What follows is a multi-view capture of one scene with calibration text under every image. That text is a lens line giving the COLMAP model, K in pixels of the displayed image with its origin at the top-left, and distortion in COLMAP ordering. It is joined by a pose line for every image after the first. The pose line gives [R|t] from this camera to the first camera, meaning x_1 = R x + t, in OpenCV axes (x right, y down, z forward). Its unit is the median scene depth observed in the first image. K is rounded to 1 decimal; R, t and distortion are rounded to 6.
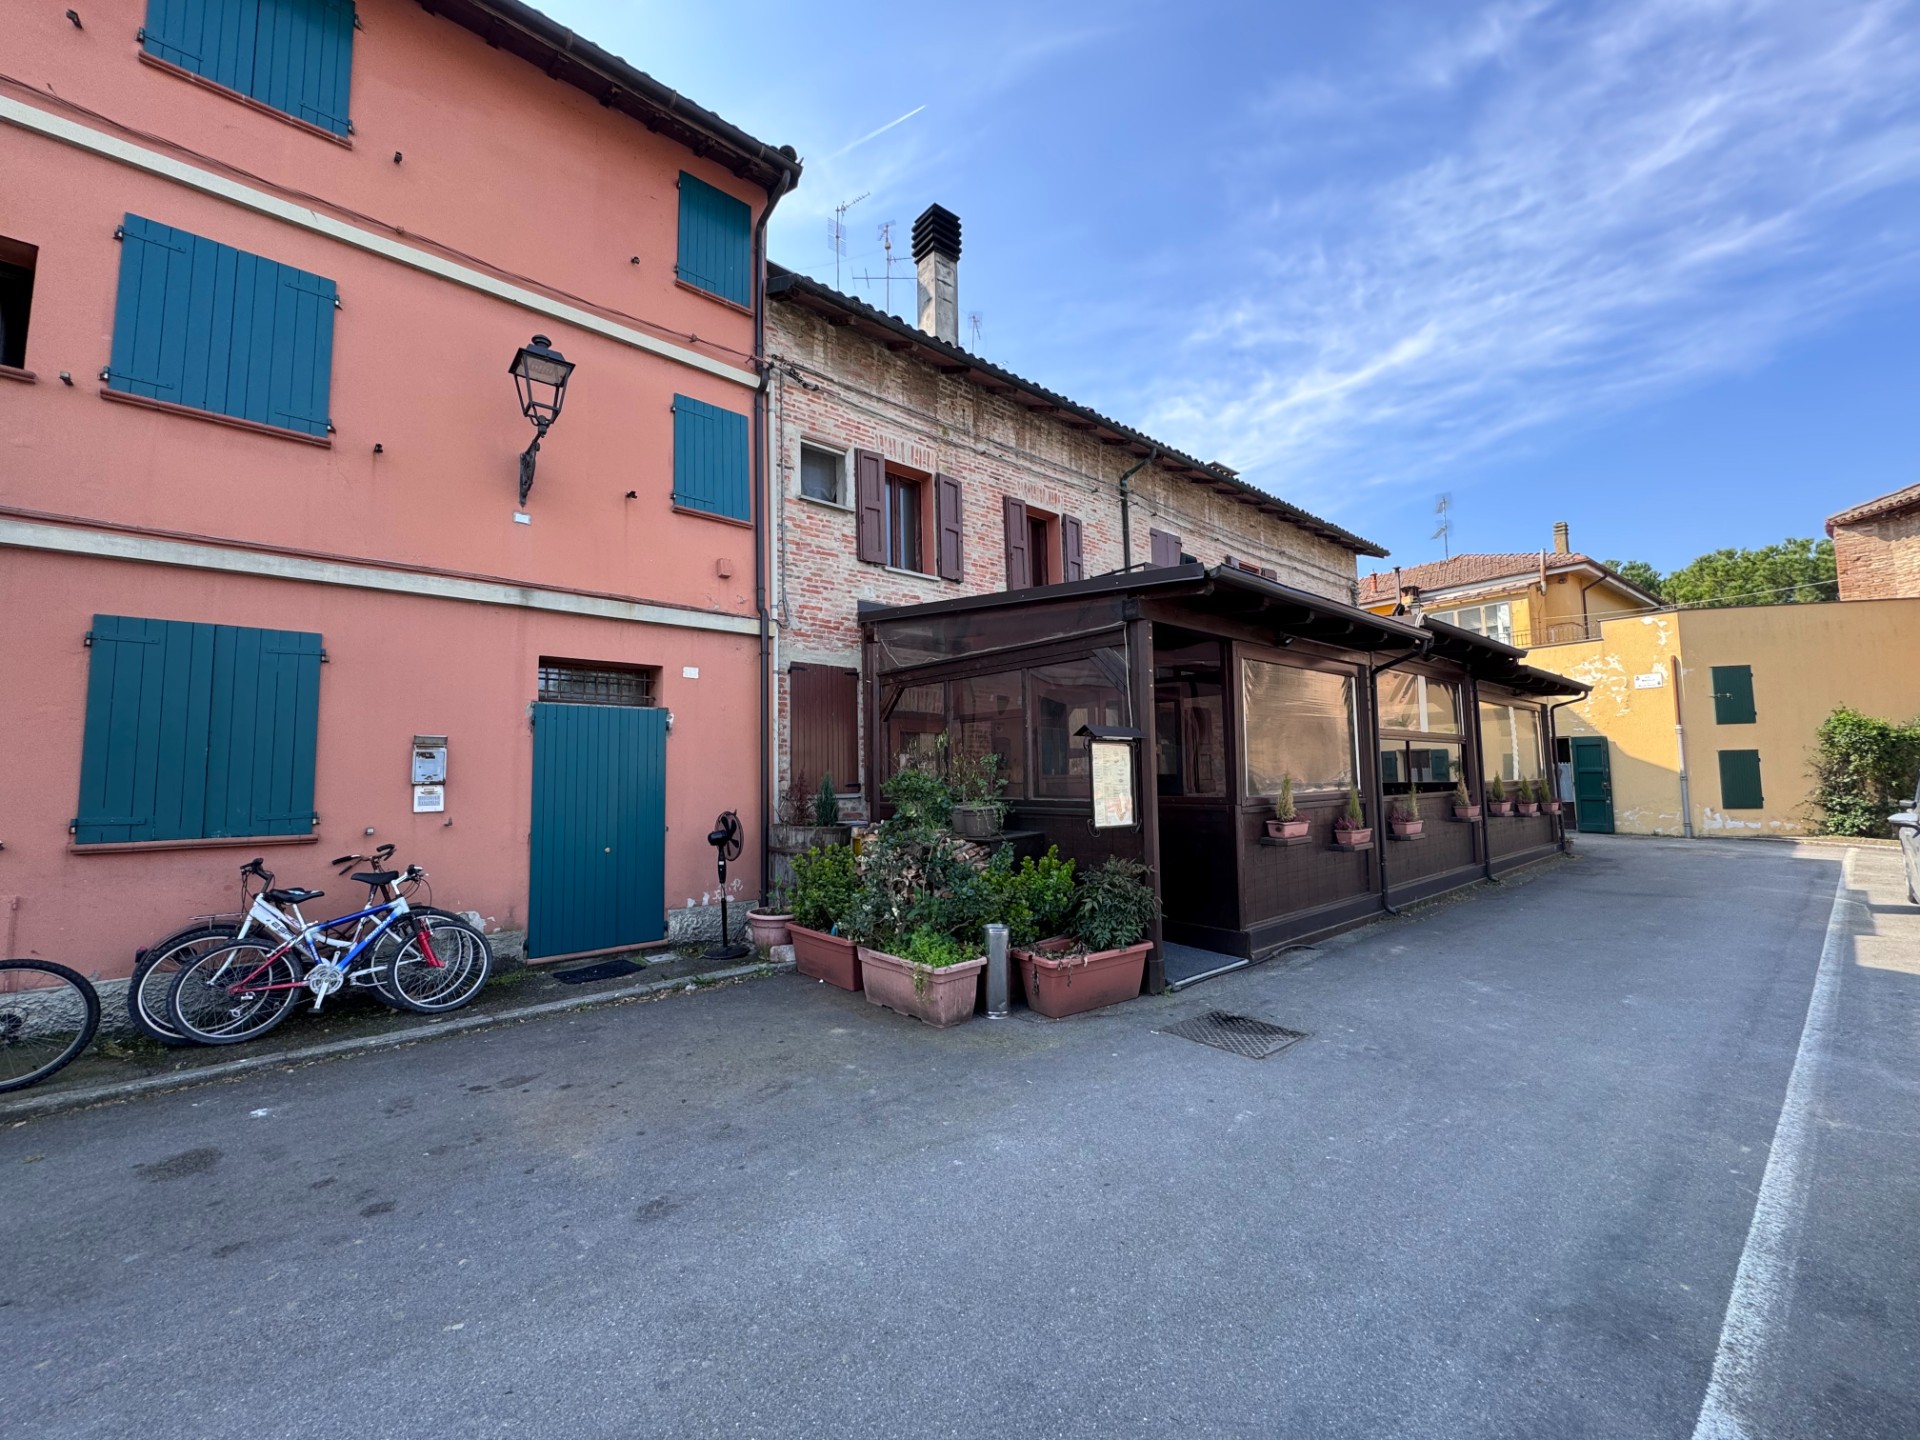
lens RADIAL K [[767.8, 0, 959.3], [0, 767.8, 717.0], [0, 0, 1]] dist [-0.005359, 0.000911]
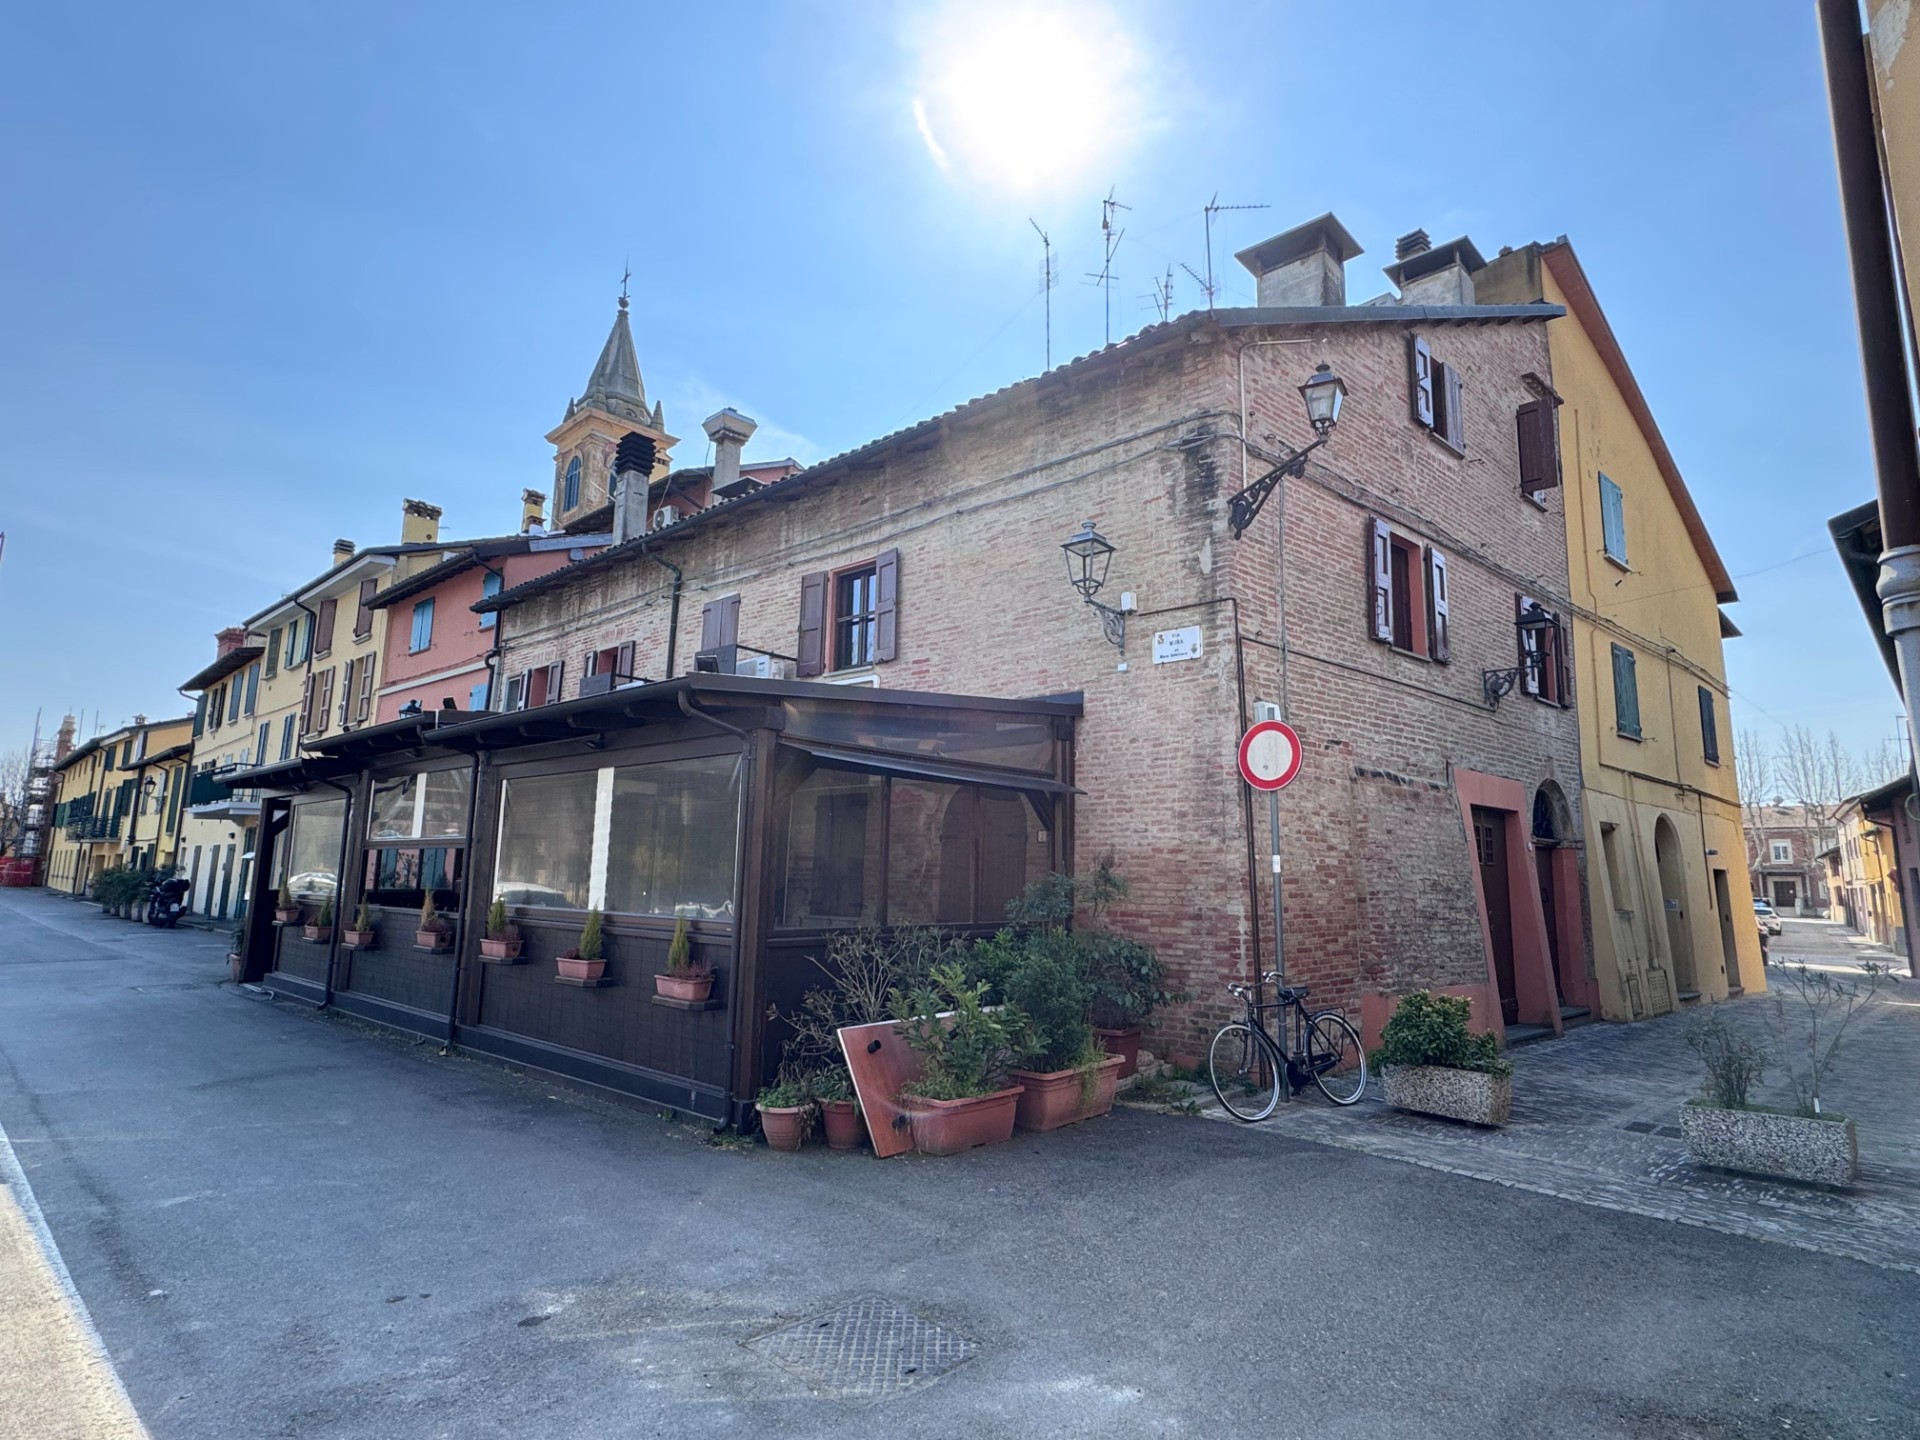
lens RADIAL K [[991.0, 0, 952.5], [0, 991.0, 719.0], [0, 0, 1]] dist [-0.003077, 0.000017]
pose [[0.116226, -0.137661, -0.983637, 1.669597], [0.060571, 0.989488, -0.131322, 0.065447], [0.991374, -0.044317, 0.123342, 1.357210]]
